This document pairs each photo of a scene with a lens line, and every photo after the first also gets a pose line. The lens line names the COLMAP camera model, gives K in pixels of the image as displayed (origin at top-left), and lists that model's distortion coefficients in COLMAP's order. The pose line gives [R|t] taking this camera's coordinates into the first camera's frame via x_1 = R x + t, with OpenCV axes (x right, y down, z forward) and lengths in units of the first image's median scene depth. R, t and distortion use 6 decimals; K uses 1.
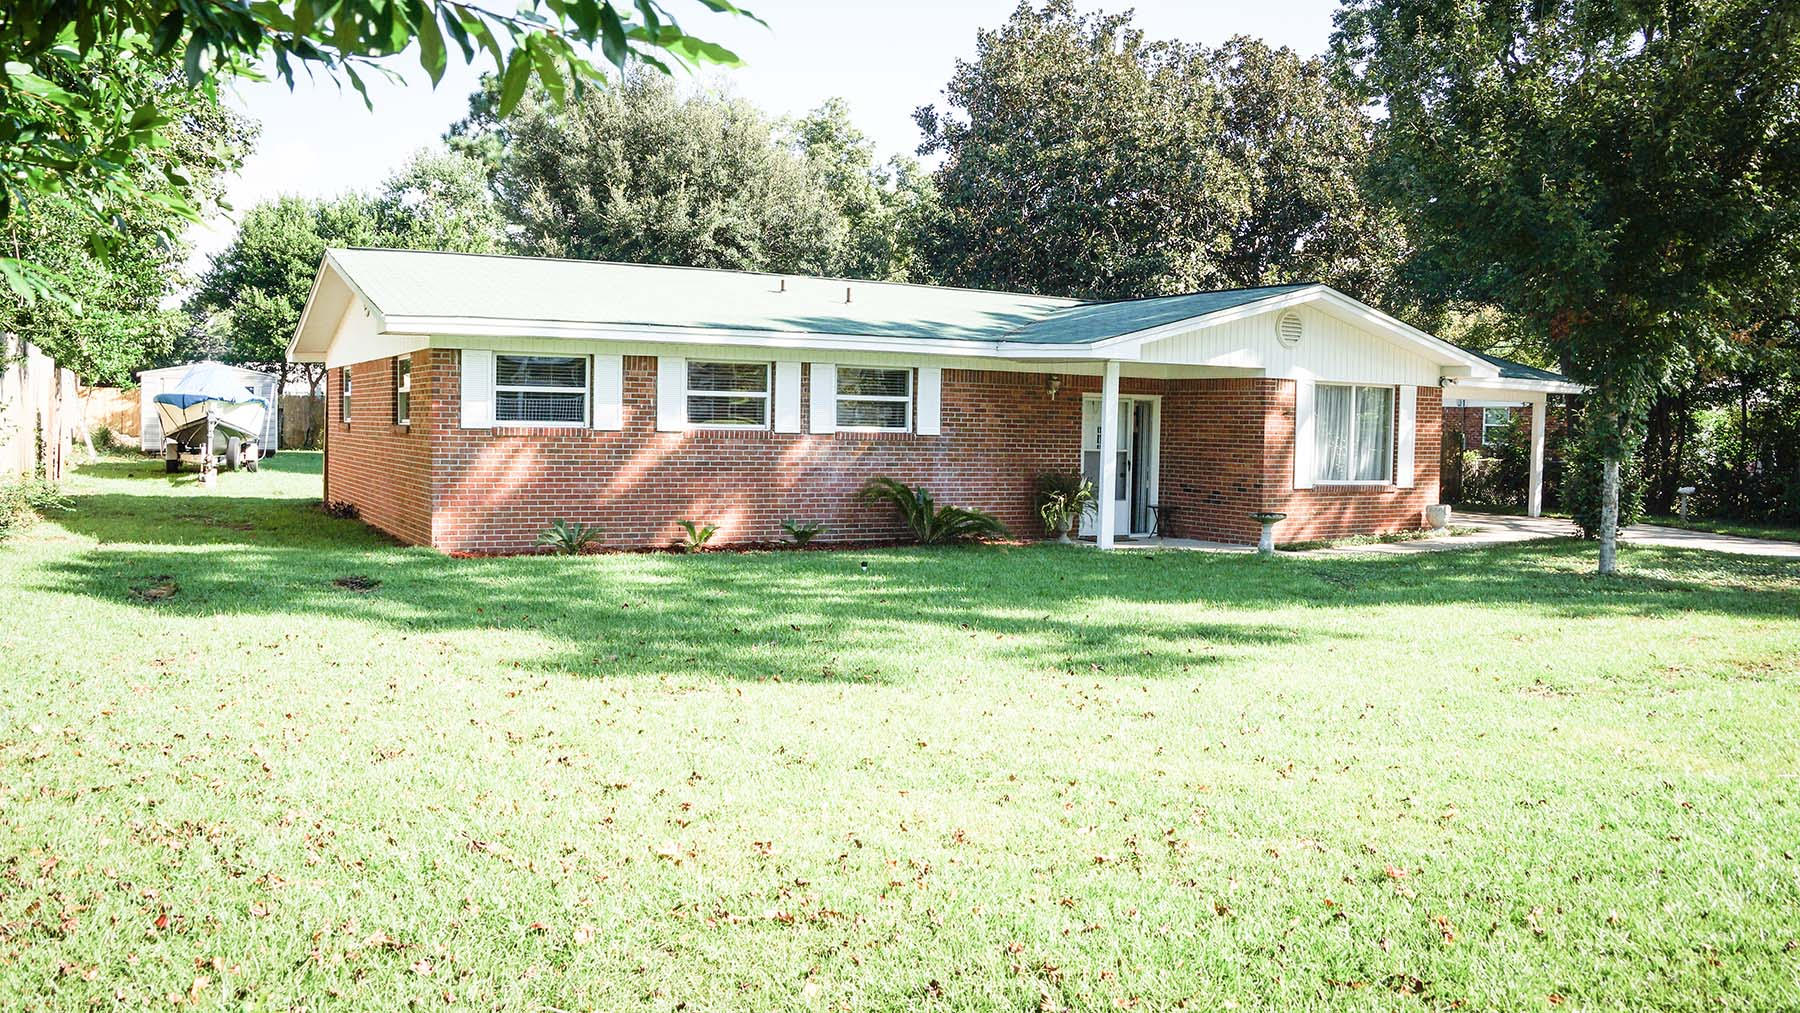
lens RADIAL K [[1414.3, 0, 901.2], [0, 1414.3, 513.2], [0, 0, 1]] dist [-0.129431, 0.019055]
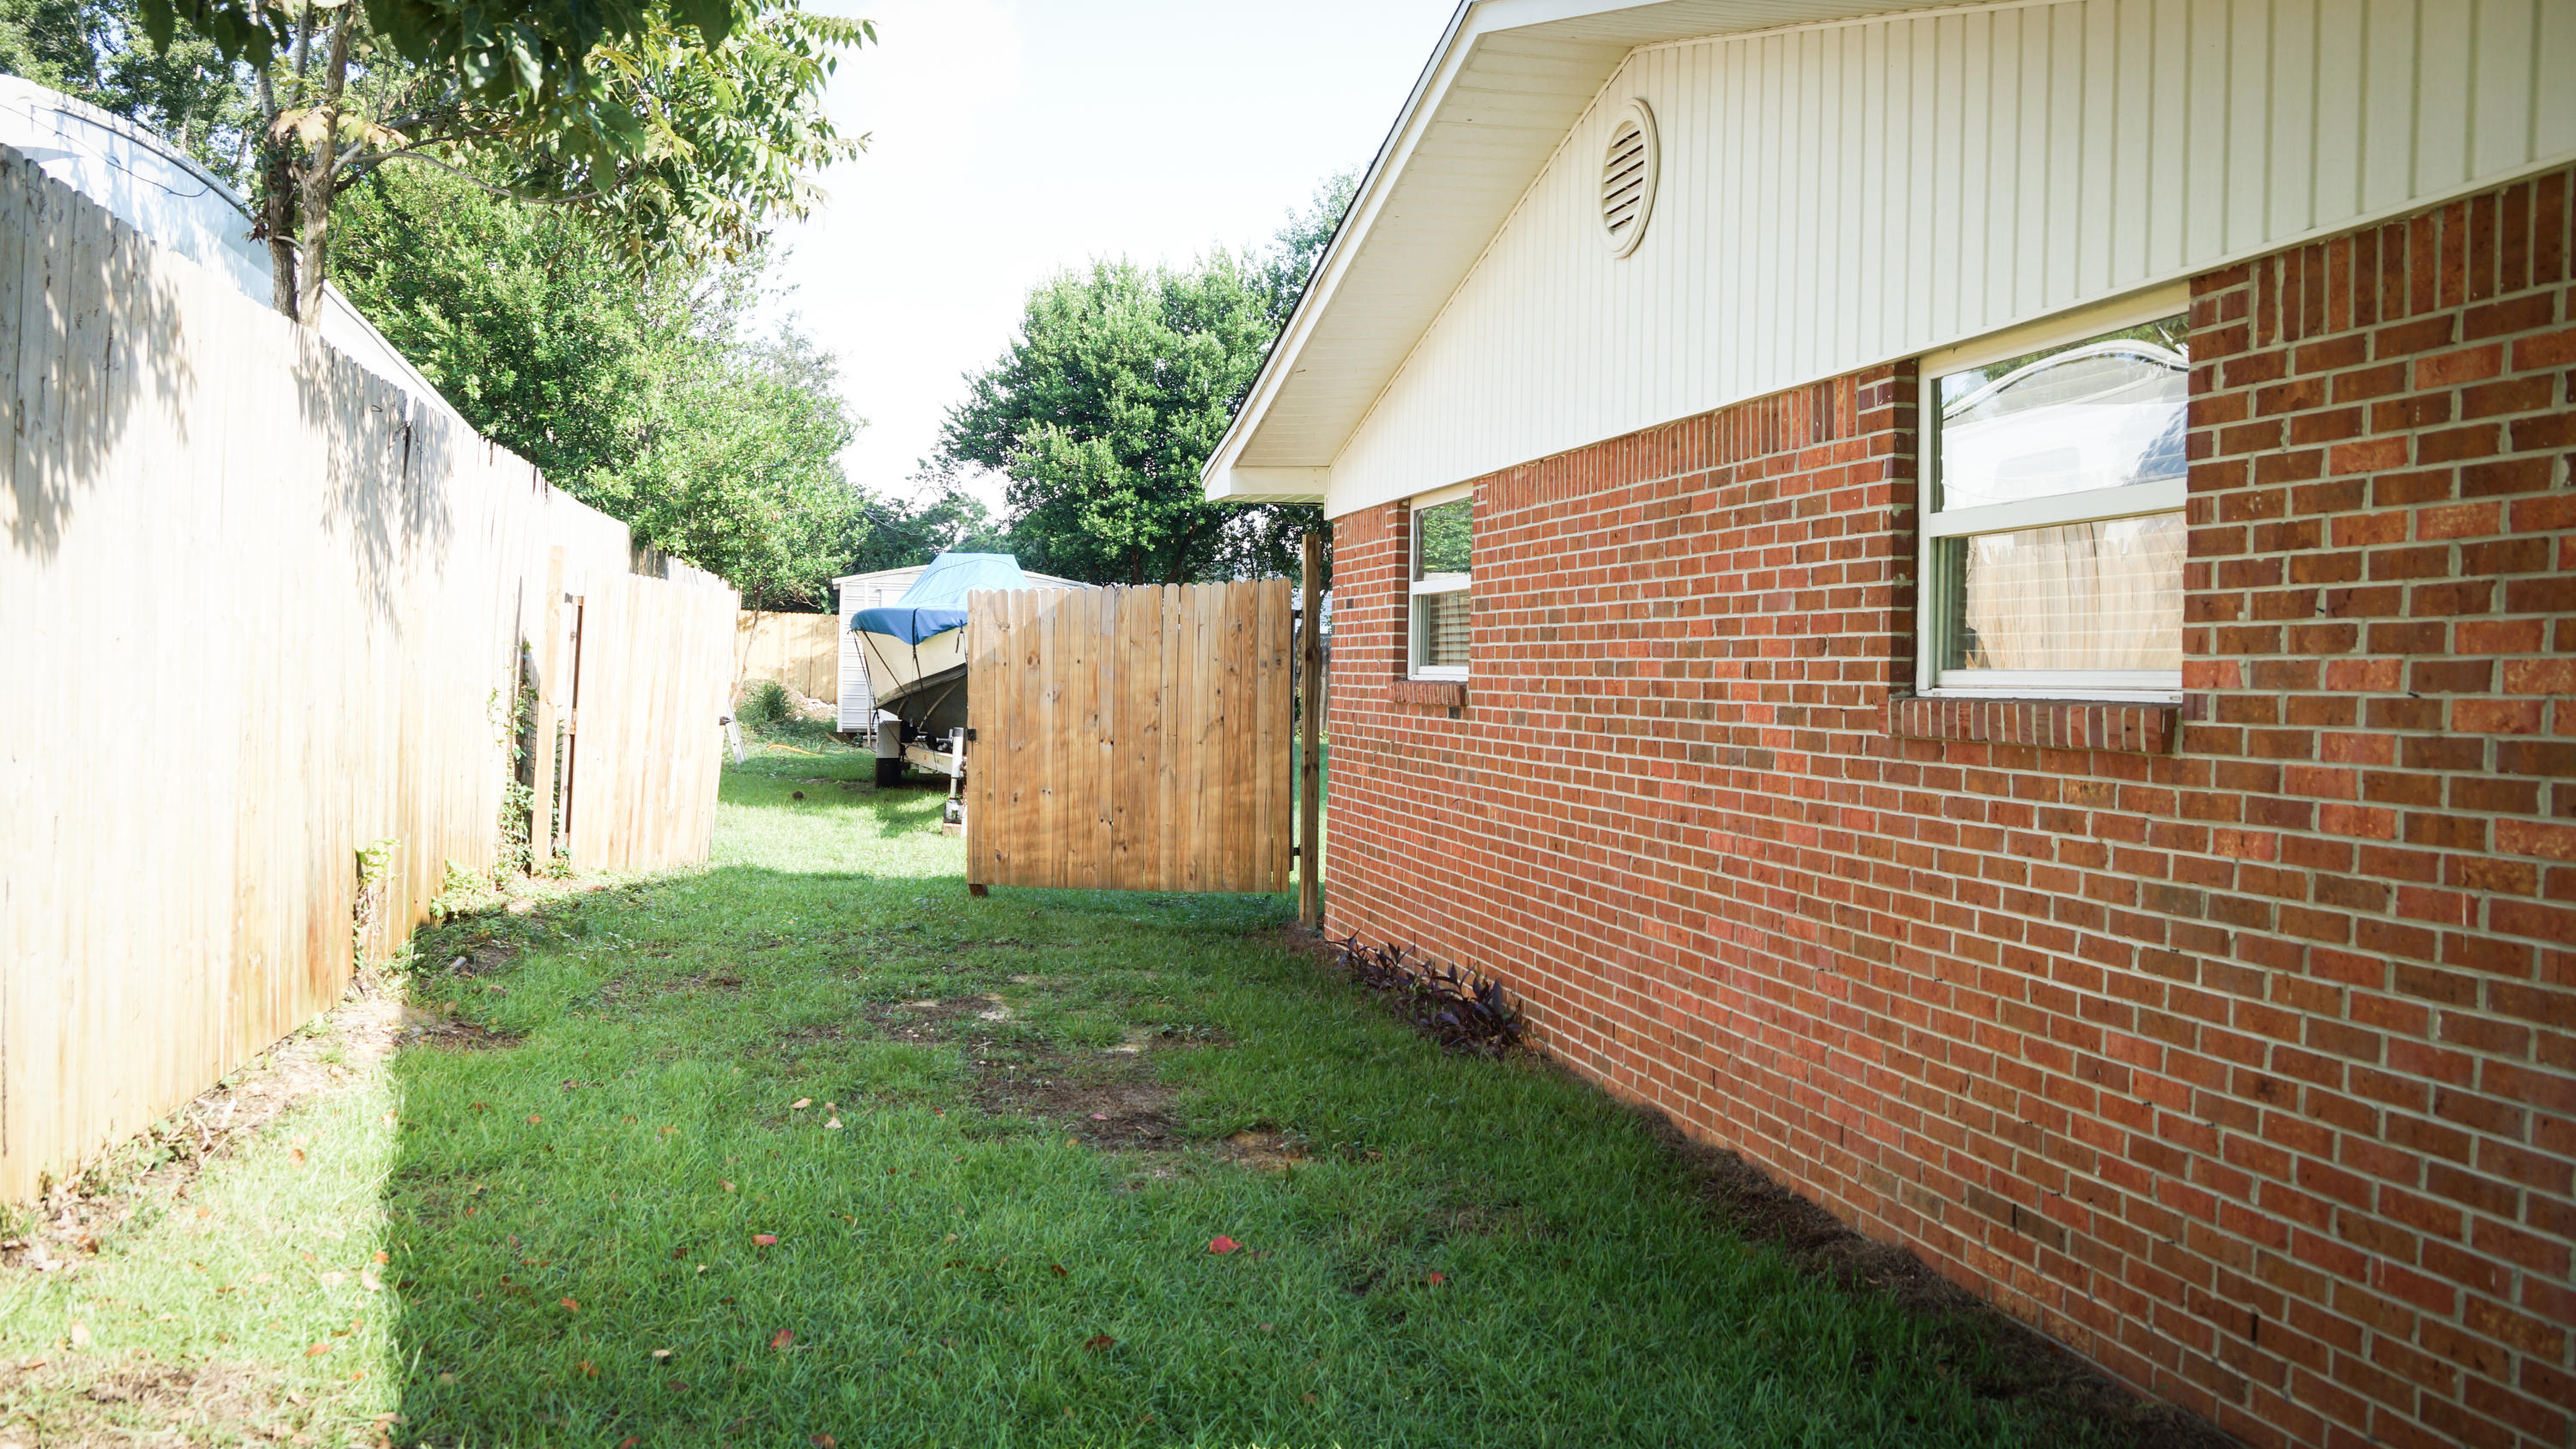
lens RADIAL K [[2023.8, 0, 1288.9], [0, 2023.8, 729.4], [0, 0, 1]] dist [-0.129431, 0.019055]
pose [[0.954668, 0.010745, -0.297478, -0.222601], [-0.023161, 0.999000, -0.038245, -0.028115], [0.296769, 0.043401, 0.953962, 0.427352]]
